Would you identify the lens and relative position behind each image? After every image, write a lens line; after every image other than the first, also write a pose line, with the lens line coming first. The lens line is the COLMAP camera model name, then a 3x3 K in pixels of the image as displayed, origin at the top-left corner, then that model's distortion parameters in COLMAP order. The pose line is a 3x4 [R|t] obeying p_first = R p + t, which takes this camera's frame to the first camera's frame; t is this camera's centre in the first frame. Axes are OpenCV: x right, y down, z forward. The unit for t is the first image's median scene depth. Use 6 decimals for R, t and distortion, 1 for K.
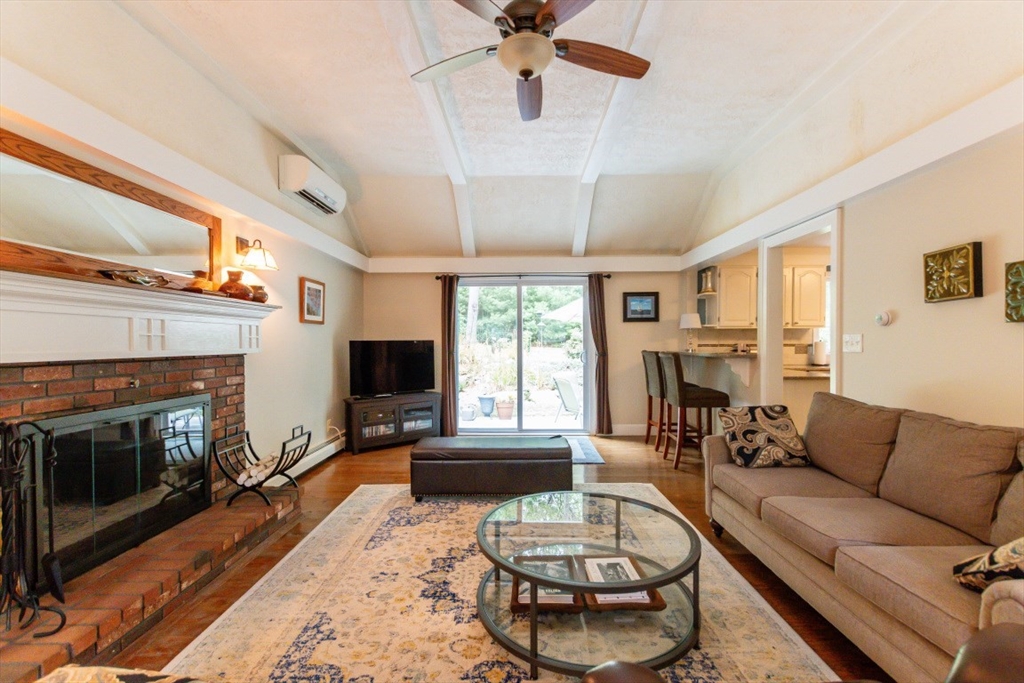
lens RADIAL K [[448.6, 0, 518.4], [0, 448.6, 347.9], [0, 0, 1]] dist [0.009638, -0.002402]
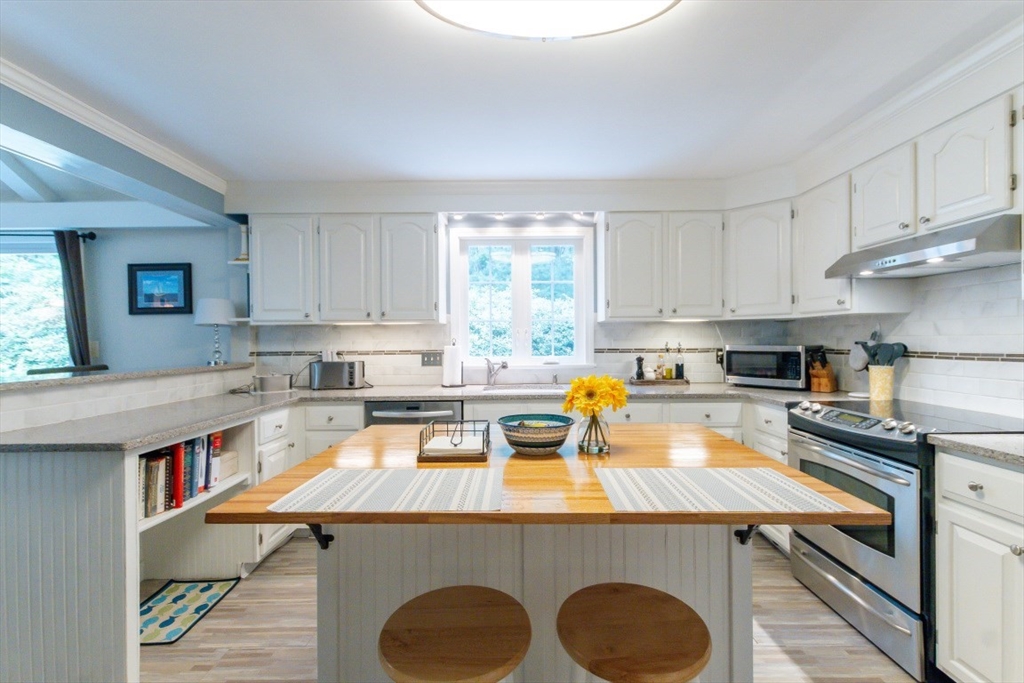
lens RADIAL K [[448.6, 0, 514.9], [0, 448.6, 340.8], [0, 0, 1]] dist [0.009638, -0.002402]
pose [[0.999937, -0.007537, 0.008337, 0.812667], [0.007645, 0.999886, -0.013004, -0.013204], [-0.008238, 0.013067, 0.999881, 0.453003]]
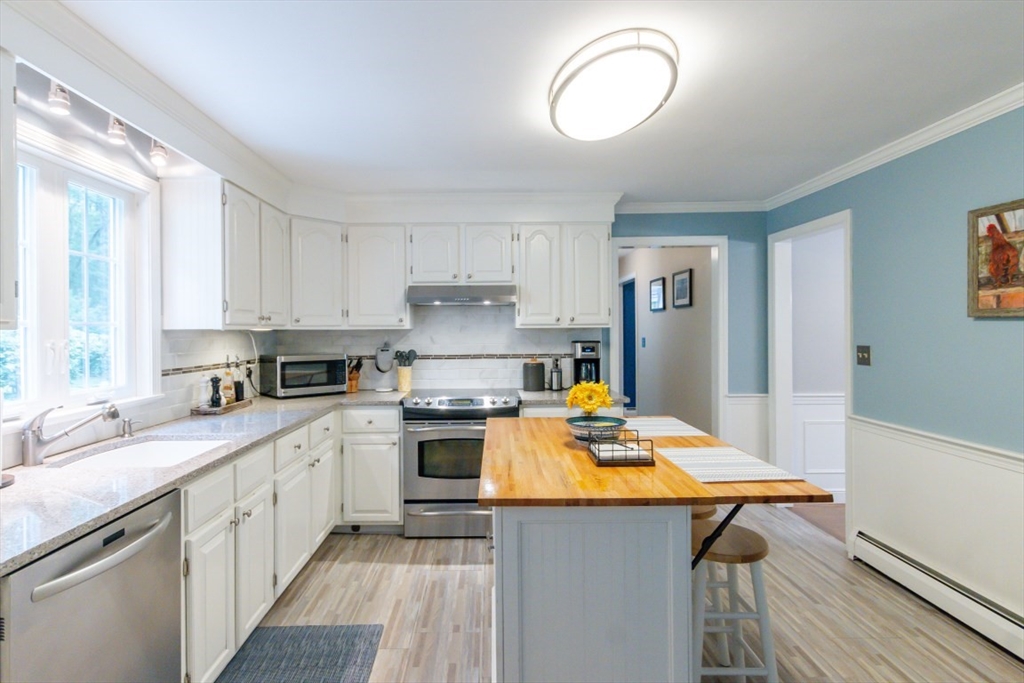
lens RADIAL K [[531.4, 0, 484.4], [0, 531.4, 328.7], [0, 0, 1]] dist [0.004801, 0.000971]
pose [[-0.007687, 0.001106, 0.999970, 0.428050], [0.021472, 0.999769, -0.000941, -0.041670], [-0.999740, 0.021464, -0.007709, 0.802830]]
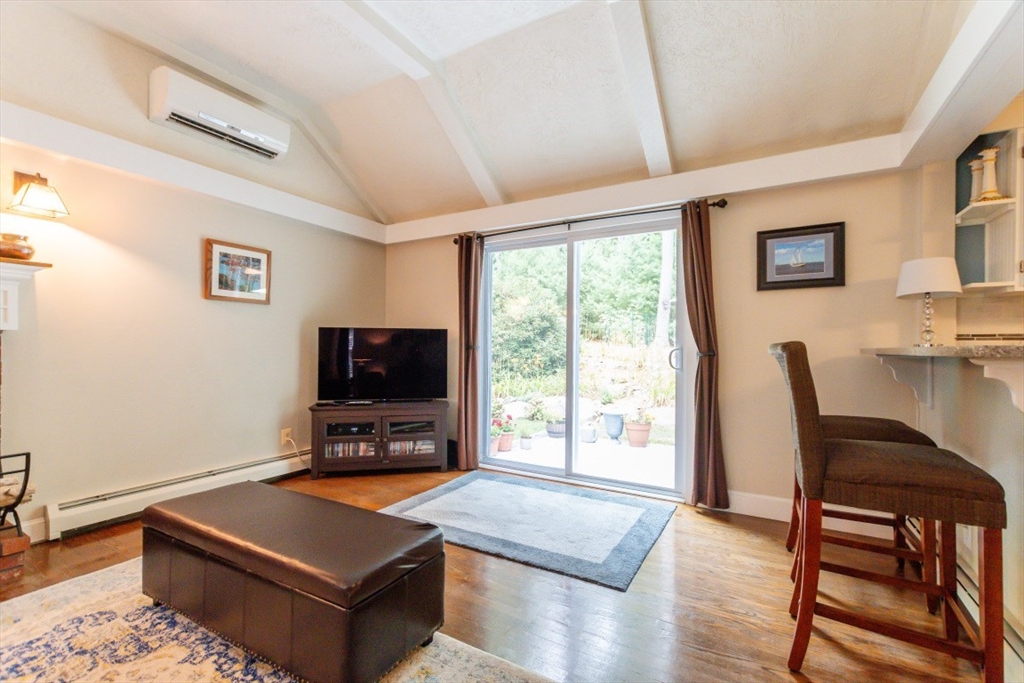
lens RADIAL K [[448.6, 0, 514.8], [0, 448.6, 345.3], [0, 0, 1]] dist [0.009638, -0.002402]
pose [[0.870023, 0.008820, -0.492932, 0.273701], [-0.018525, 0.999719, -0.014807, 0.018413], [0.492663, 0.022014, 0.869942, 0.474705]]
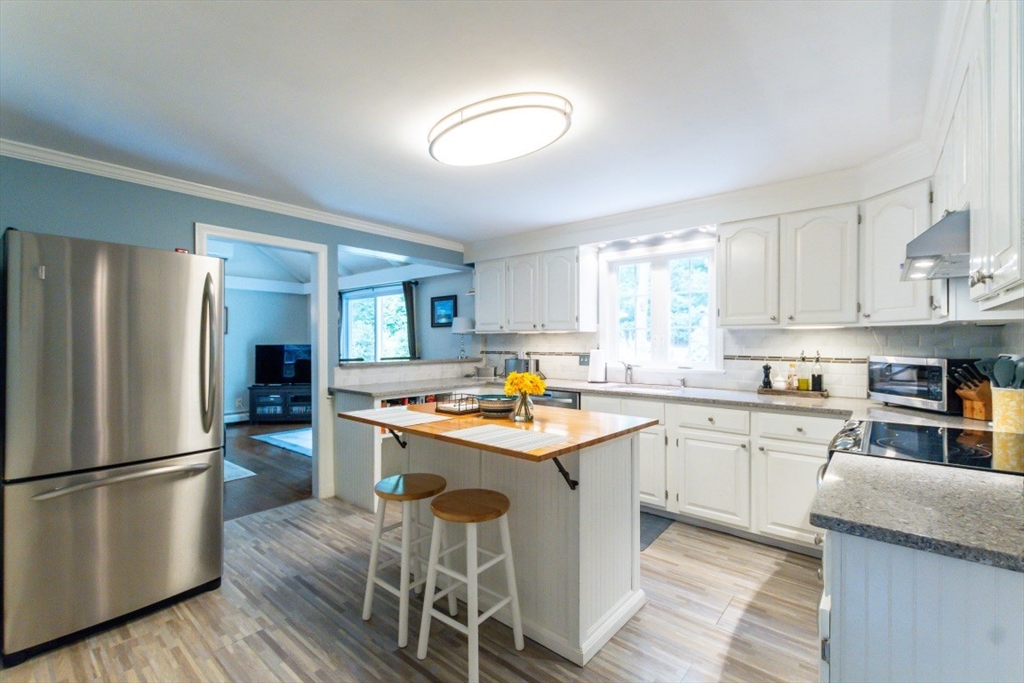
lens RADIAL K [[448.6, 0, 516.1], [0, 448.6, 341.1], [0, 0, 1]] dist [0.009638, -0.002402]
pose [[0.774264, 0.000772, -0.632862, 1.117569], [-0.011598, 0.999849, -0.012971, -0.018440], [0.632756, 0.017383, 0.774156, 0.390556]]
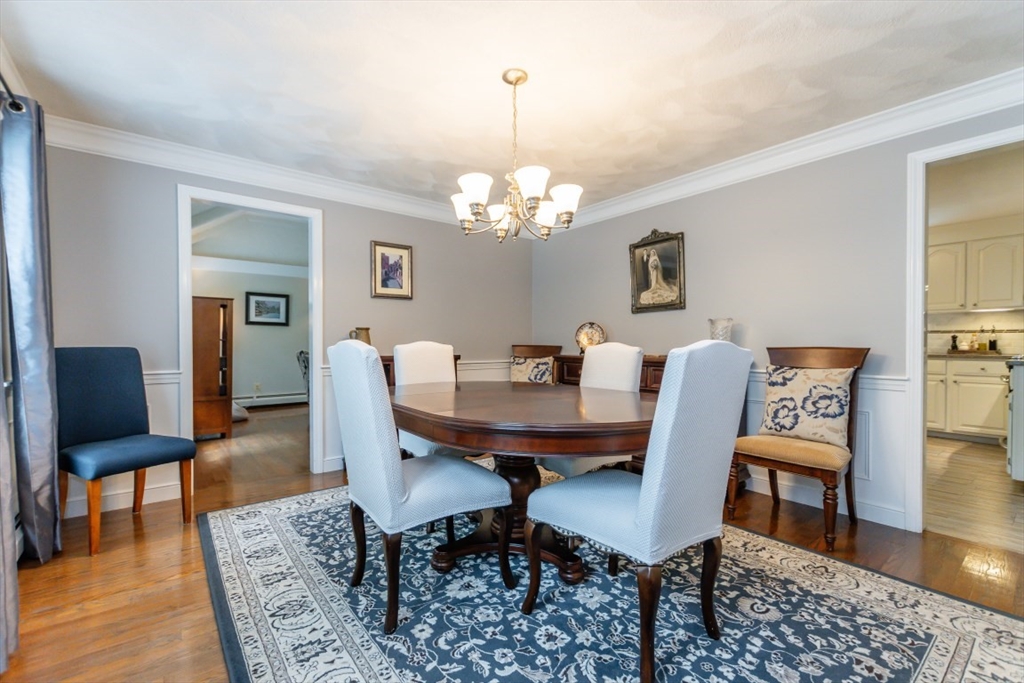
lens RADIAL K [[448.6, 0, 512.1], [0, 448.6, 345.6], [0, 0, 1]] dist [0.009638, -0.002402]
pose [[0.635128, 0.010057, -0.772341, 1.141115], [-0.012370, 0.999919, 0.002848, 0.033530], [0.772308, 0.007745, 0.635201, -0.274428]]
